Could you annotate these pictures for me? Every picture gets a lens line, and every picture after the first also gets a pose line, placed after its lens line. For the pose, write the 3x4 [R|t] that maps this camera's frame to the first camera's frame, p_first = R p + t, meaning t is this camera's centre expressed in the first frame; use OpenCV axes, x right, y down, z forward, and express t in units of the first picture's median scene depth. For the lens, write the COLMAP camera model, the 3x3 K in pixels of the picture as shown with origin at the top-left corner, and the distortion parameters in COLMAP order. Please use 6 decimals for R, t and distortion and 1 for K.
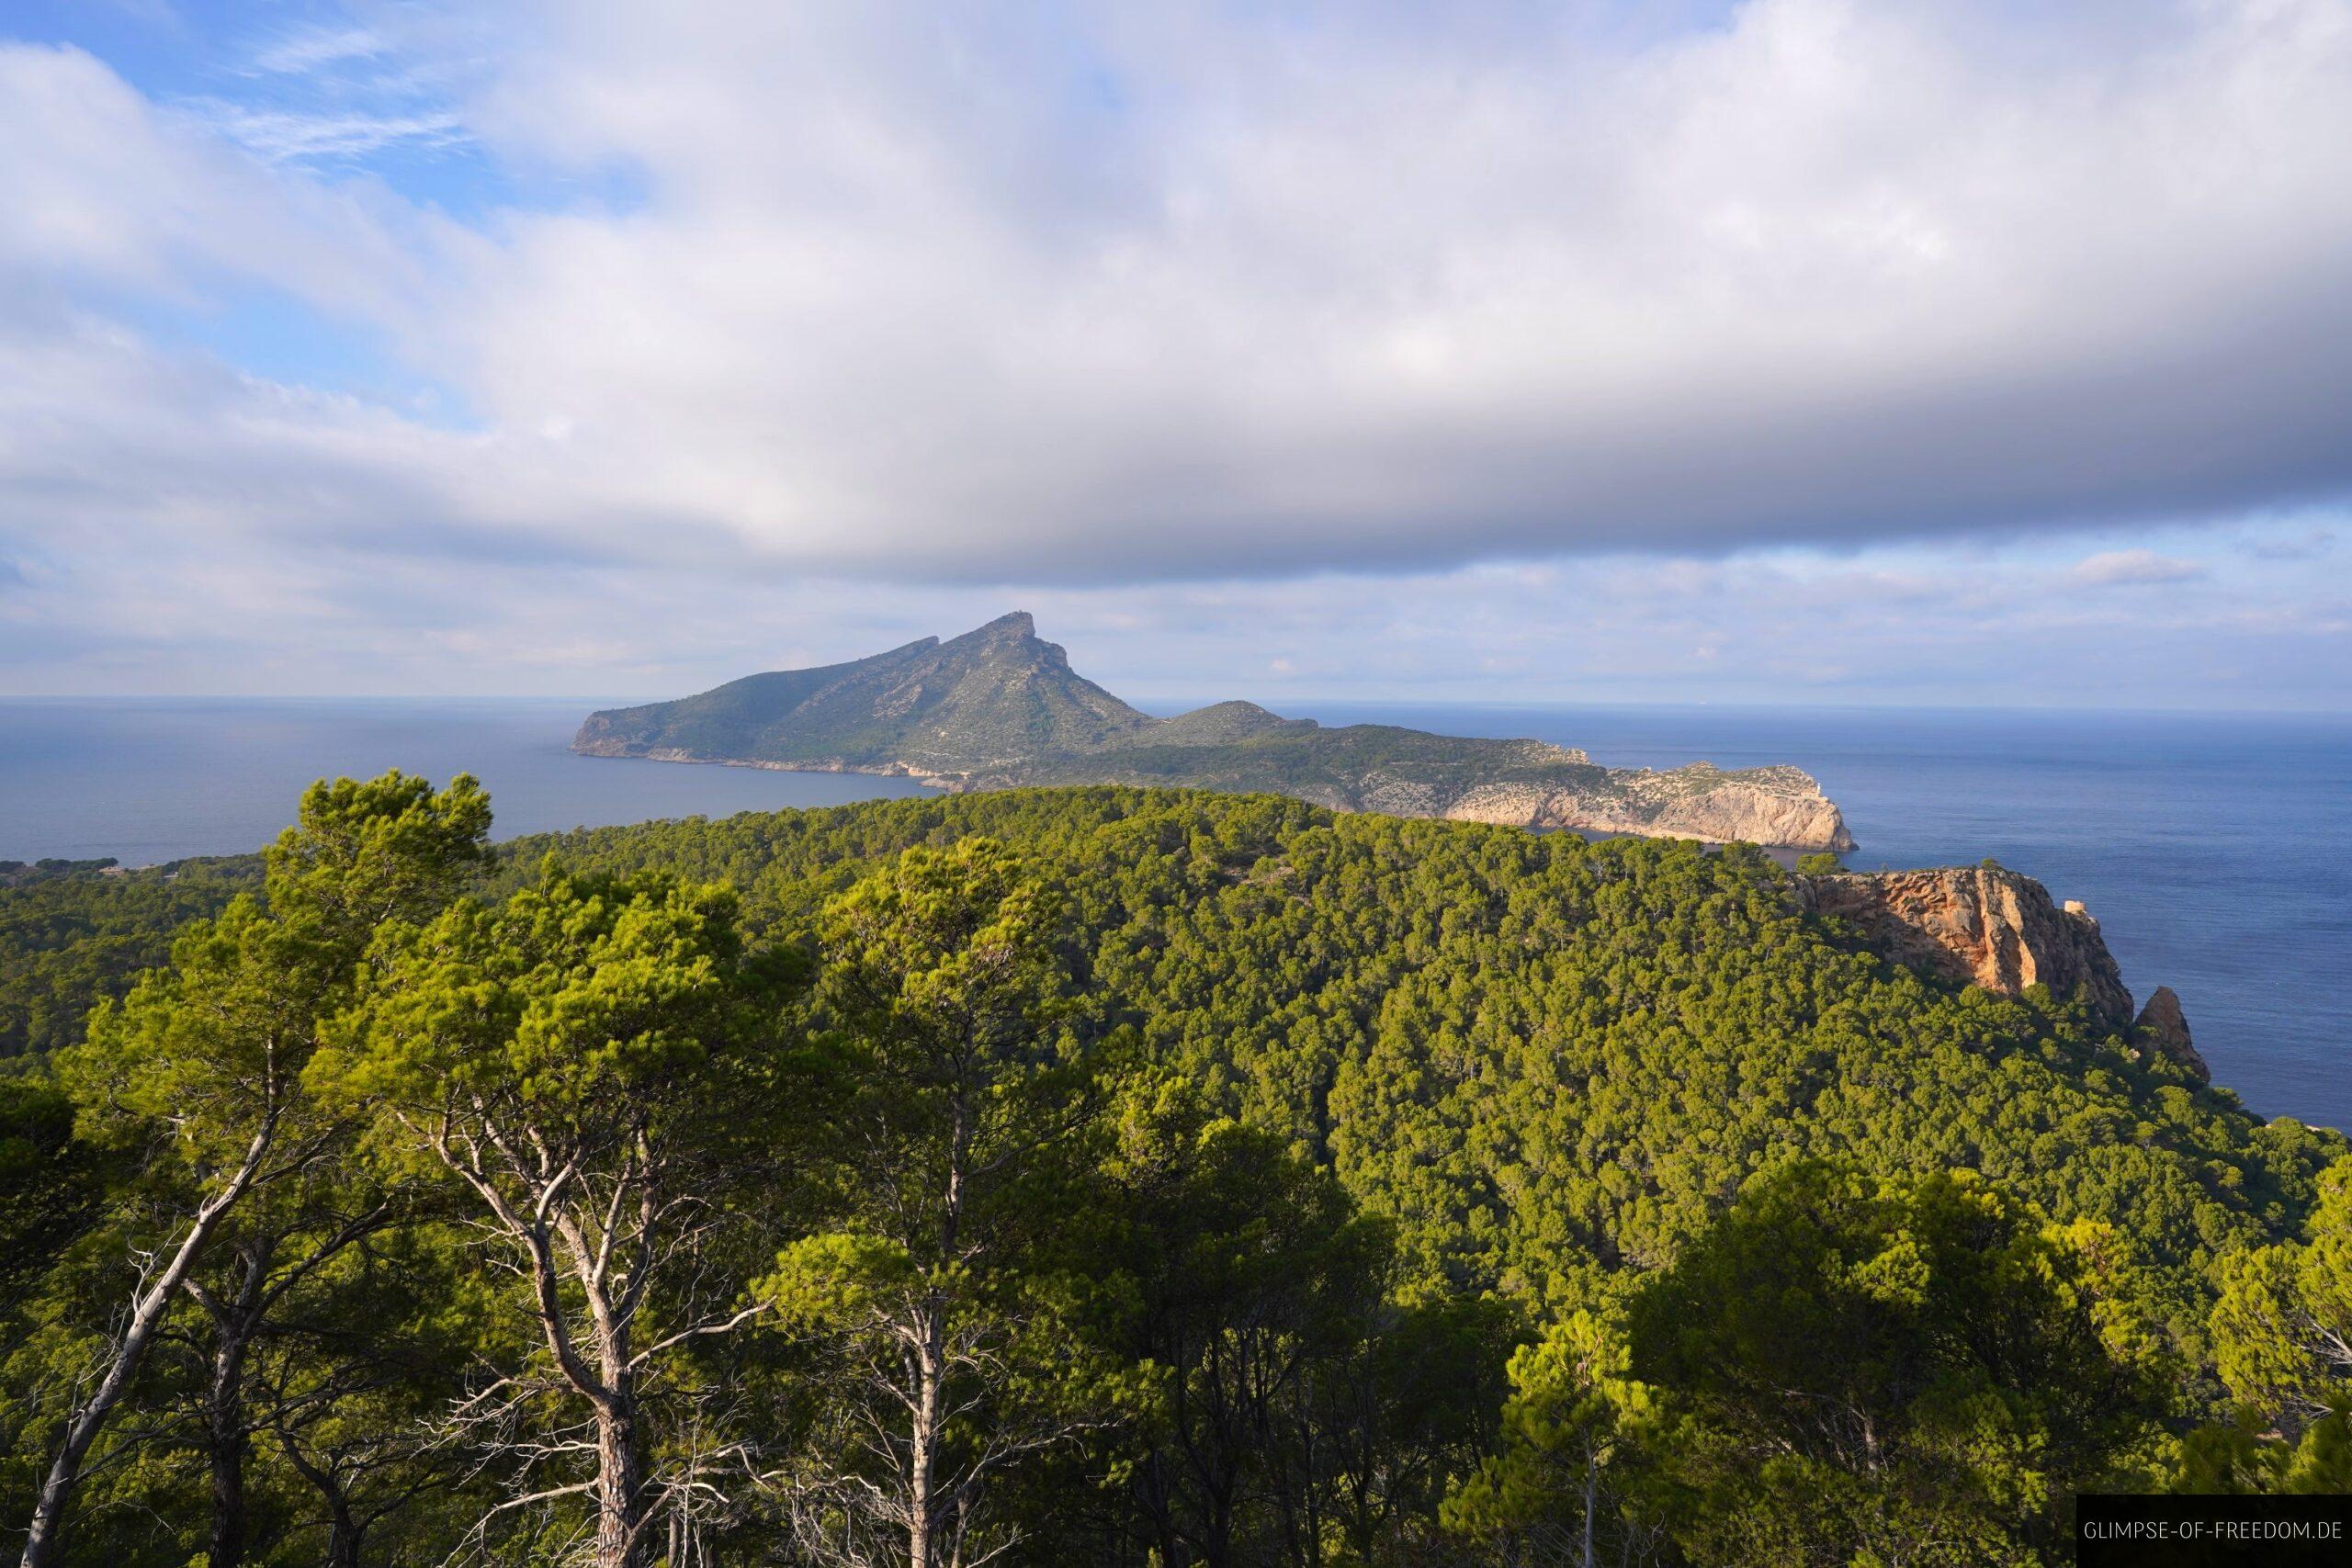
lens RADIAL K [[1472.5, 0, 1176.0], [0, 1472.5, 784.0], [0, 0, 1]] dist [-0.004226, -0.000229]
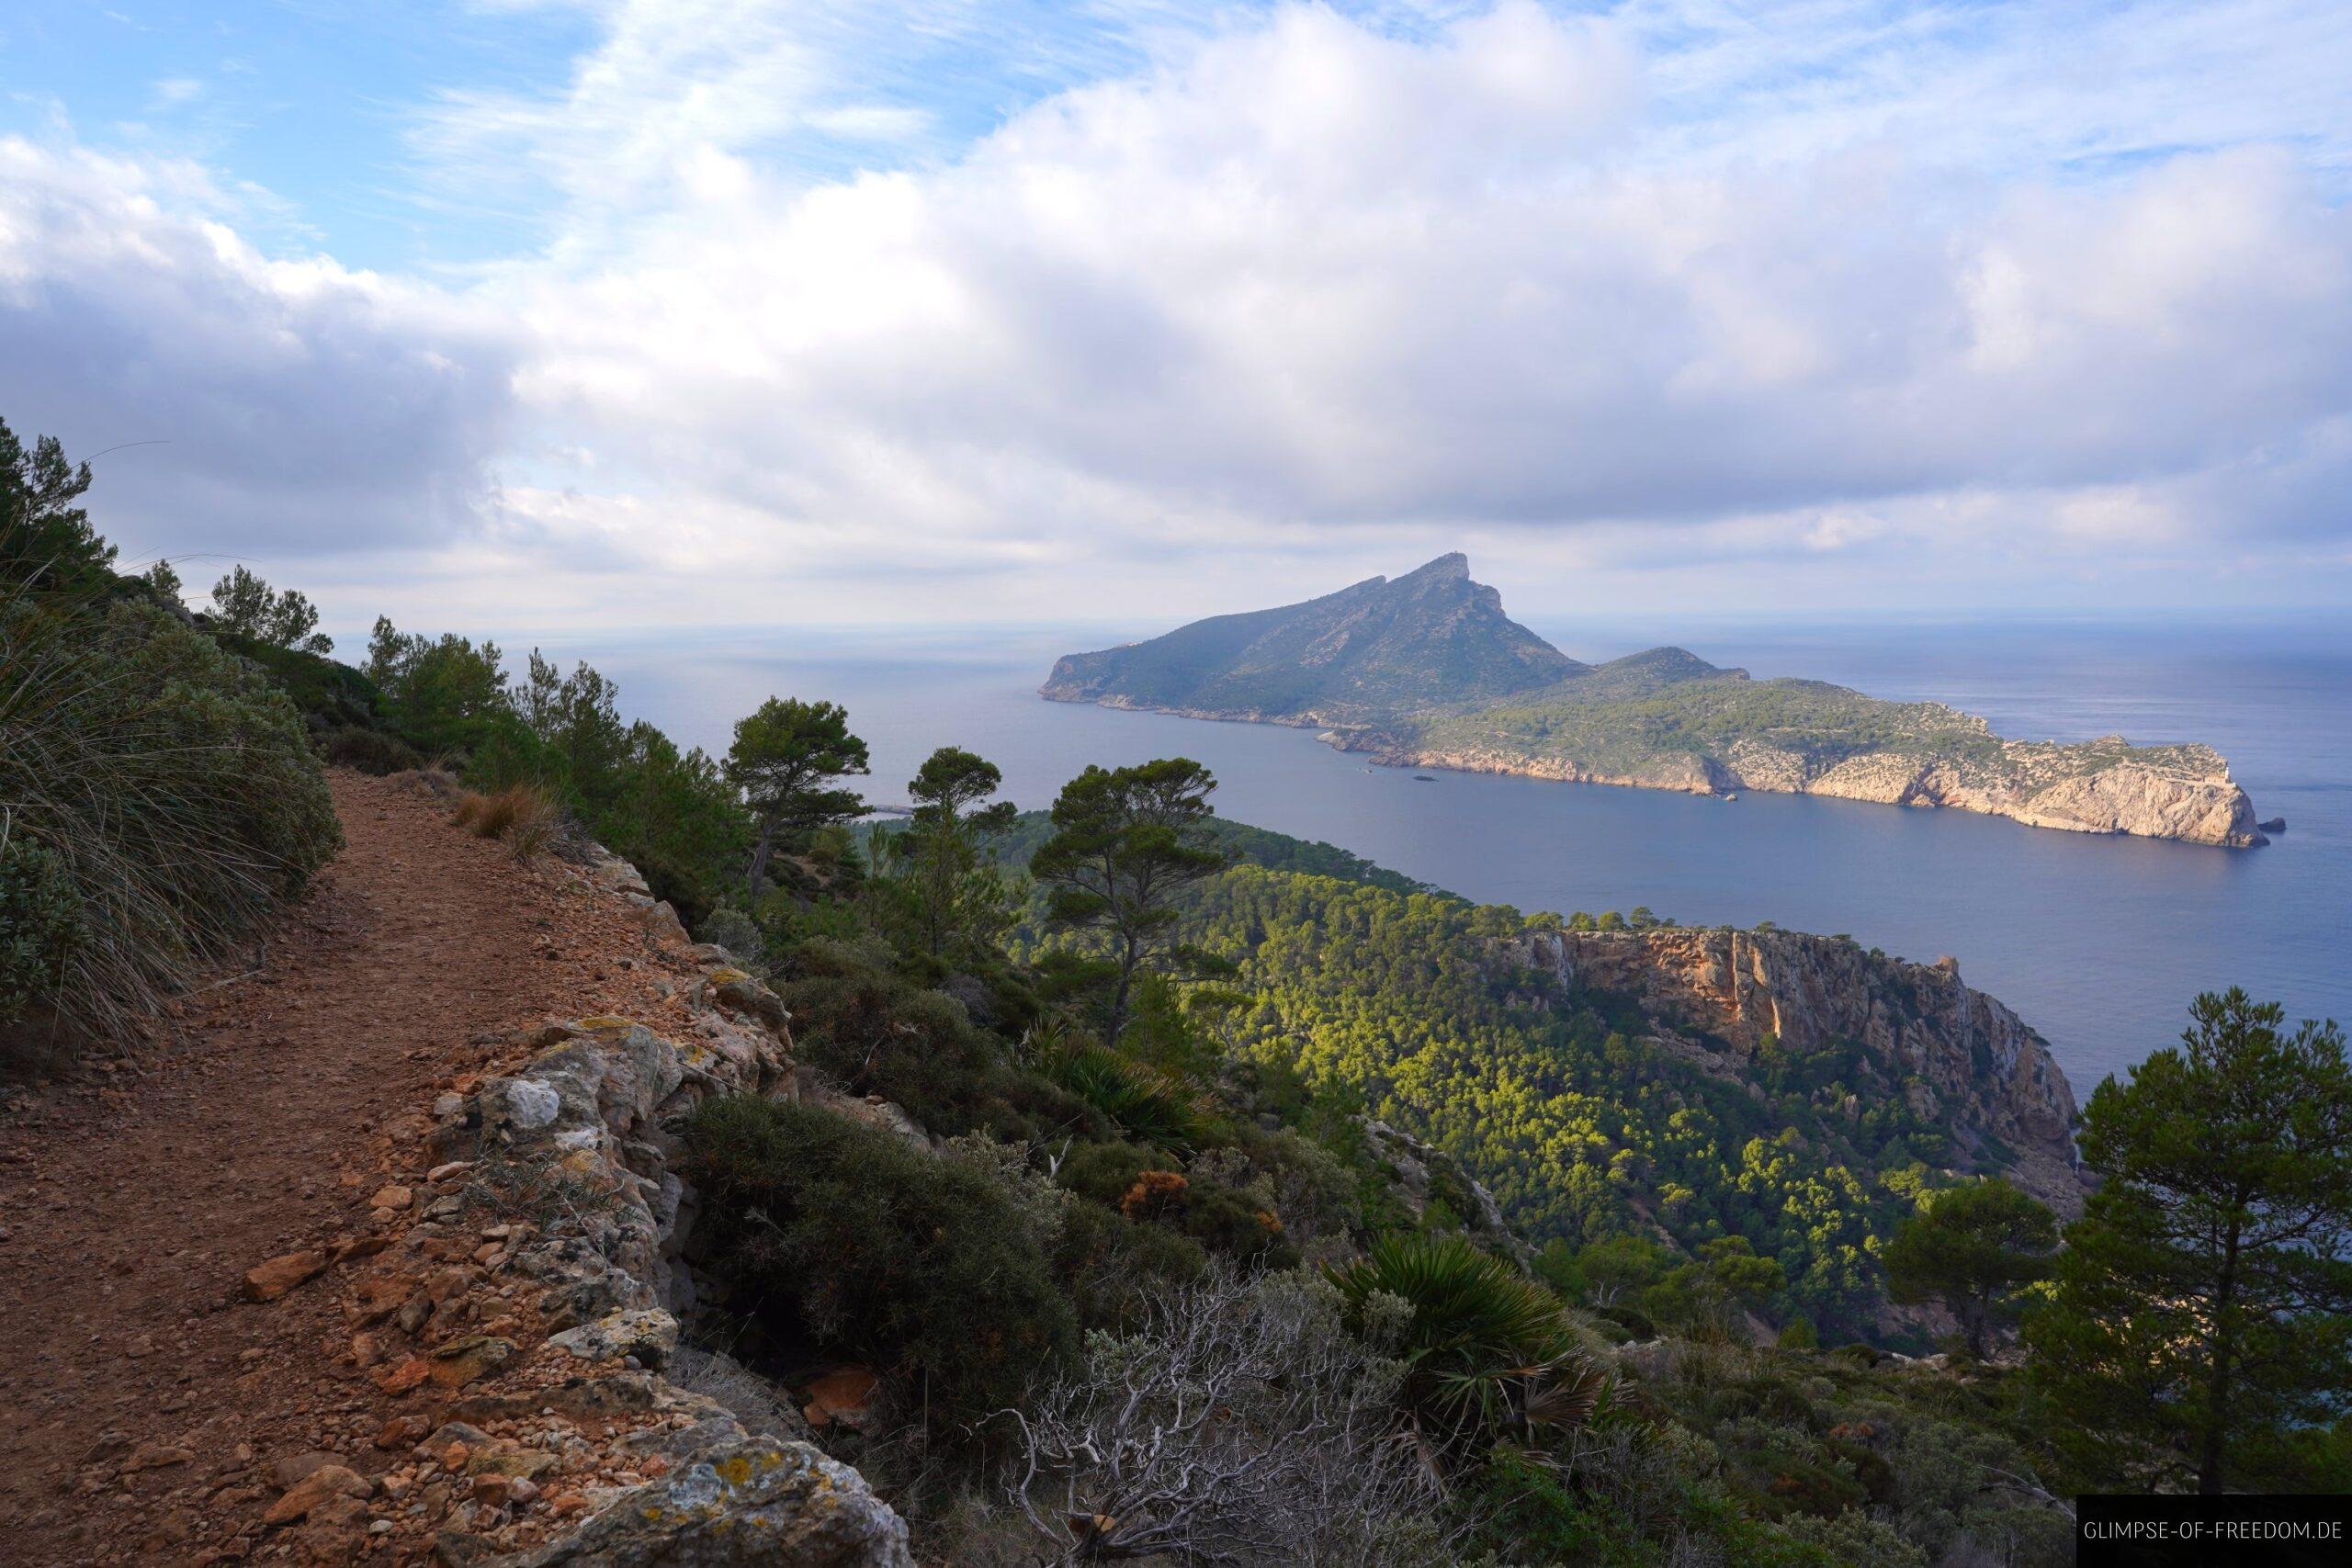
lens RADIAL K [[1558.5, 0, 1176.0], [0, 1558.5, 784.0], [0, 0, 1]] dist [-0.000244, -0.000001]
pose [[0.942657, 0.019807, -0.333175, 0.618437], [-0.003442, 0.998761, 0.049637, -0.139098], [0.333746, -0.045644, 0.941557, -0.365524]]
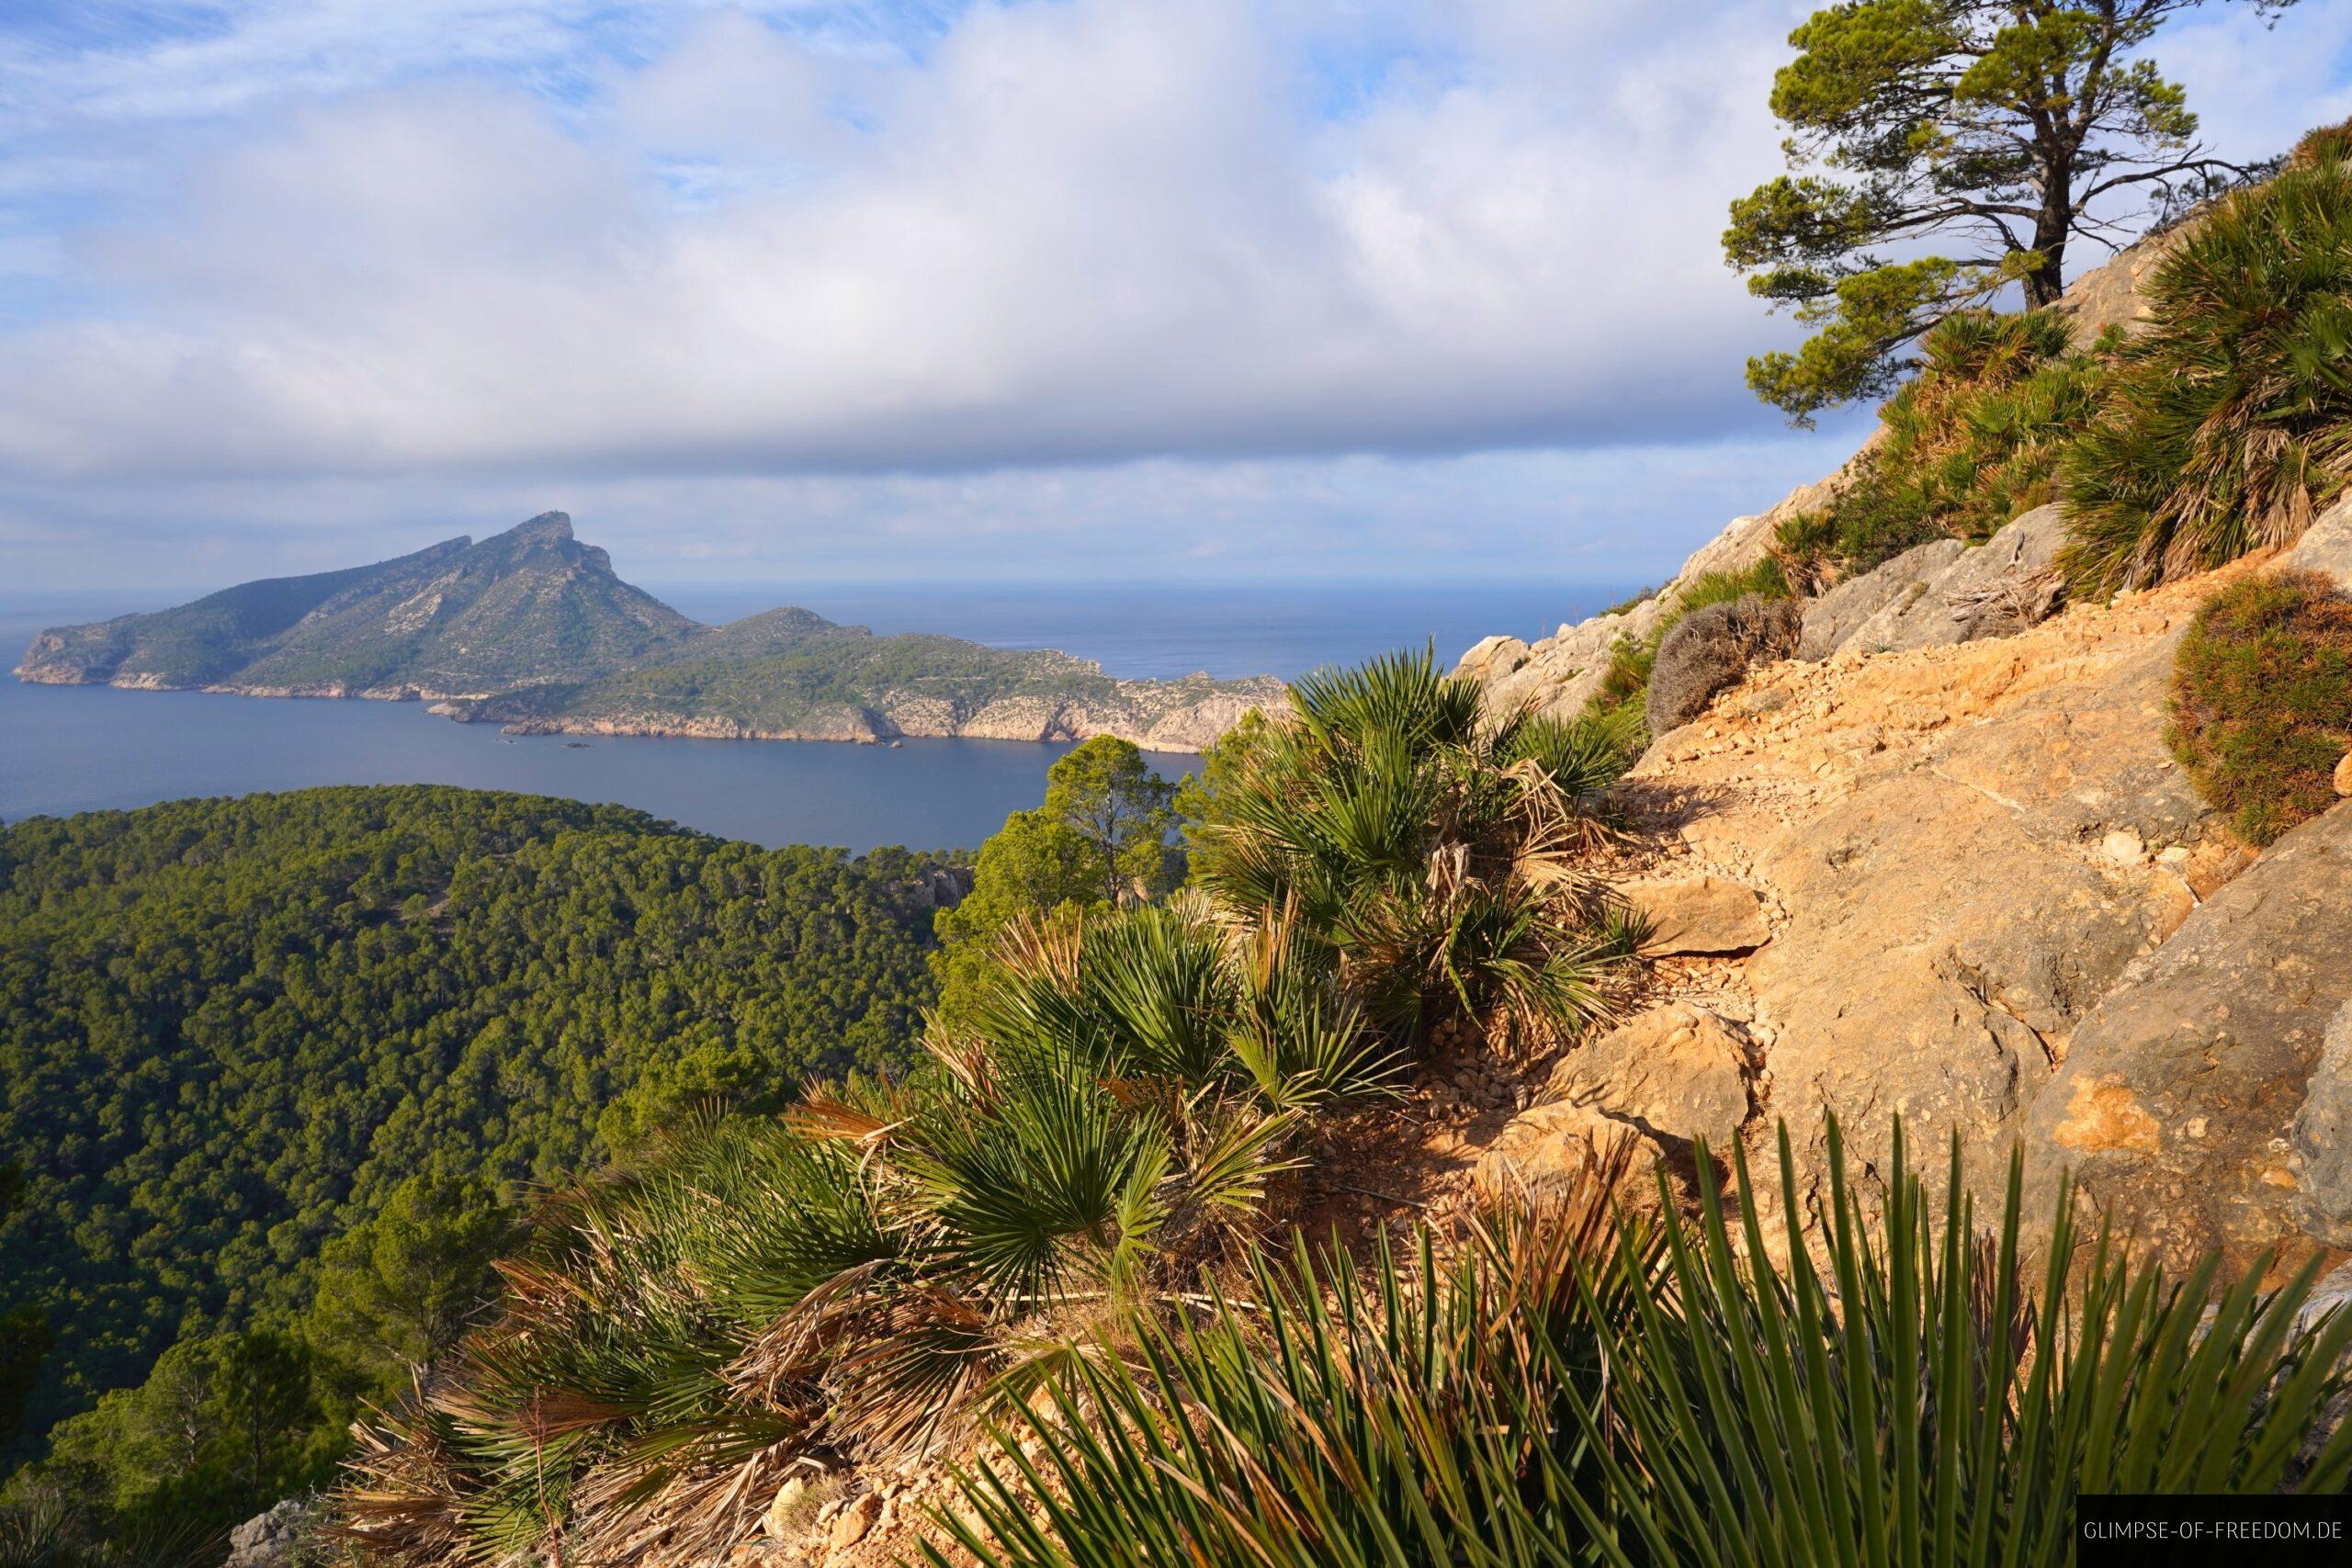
lens RADIAL K [[1509.0, 0, 1176.0], [0, 1509.0, 784.0], [0, 0, 1]] dist [-0.007882, 0.000179]
pose [[0.969803, -0.049440, 0.238827, 0.351798], [0.030729, 0.996204, 0.081448, -0.107727], [-0.241948, -0.071650, 0.967640, -0.218292]]
